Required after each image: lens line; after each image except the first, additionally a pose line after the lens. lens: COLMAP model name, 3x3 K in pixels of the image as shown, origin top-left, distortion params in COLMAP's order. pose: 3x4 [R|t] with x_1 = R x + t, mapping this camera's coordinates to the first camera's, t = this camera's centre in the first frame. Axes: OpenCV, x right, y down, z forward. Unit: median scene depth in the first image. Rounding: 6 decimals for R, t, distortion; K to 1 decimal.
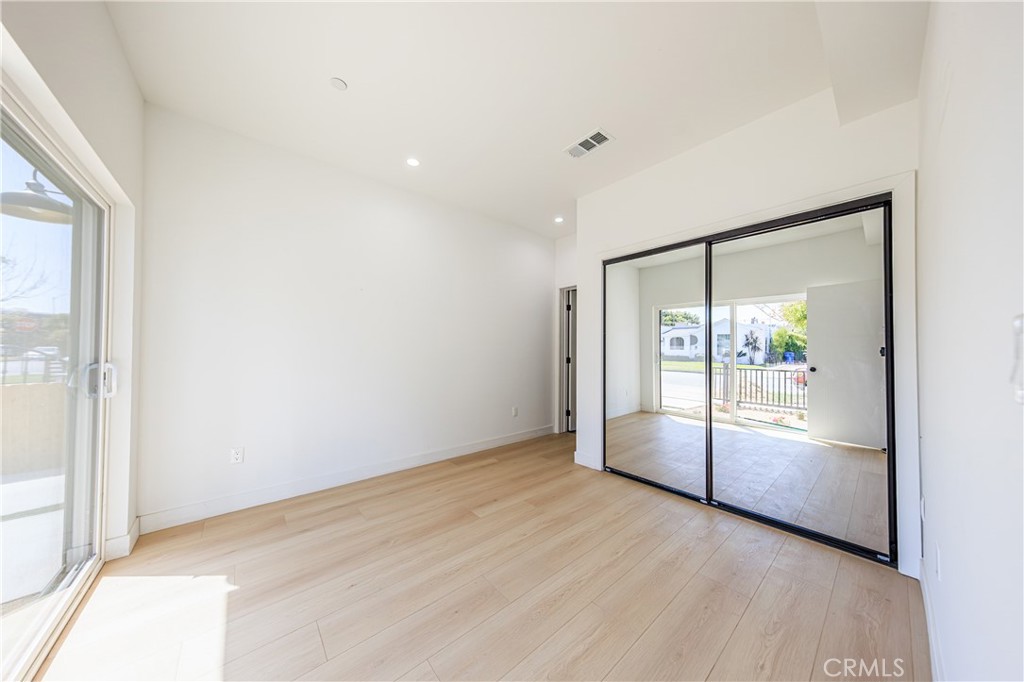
lens RADIAL K [[325.1, 0, 517.7], [0, 325.1, 343.3], [0, 0, 1]] dist [0.000831, 0.000074]
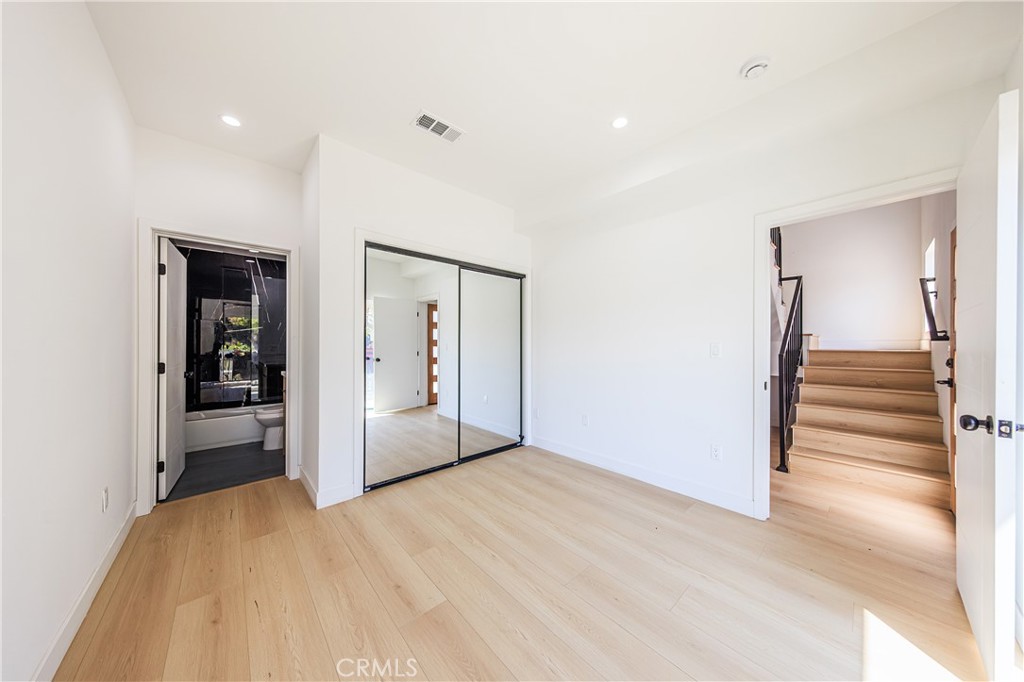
lens RADIAL K [[321.0, 0, 514.8], [0, 321.0, 345.1], [0, 0, 1]] dist [0.012581, -0.001361]
pose [[-0.023586, -0.009125, 0.999680, -0.714461], [-0.019947, 0.999764, 0.008655, -0.006699], [-0.999523, -0.019737, -0.023762, 0.794717]]
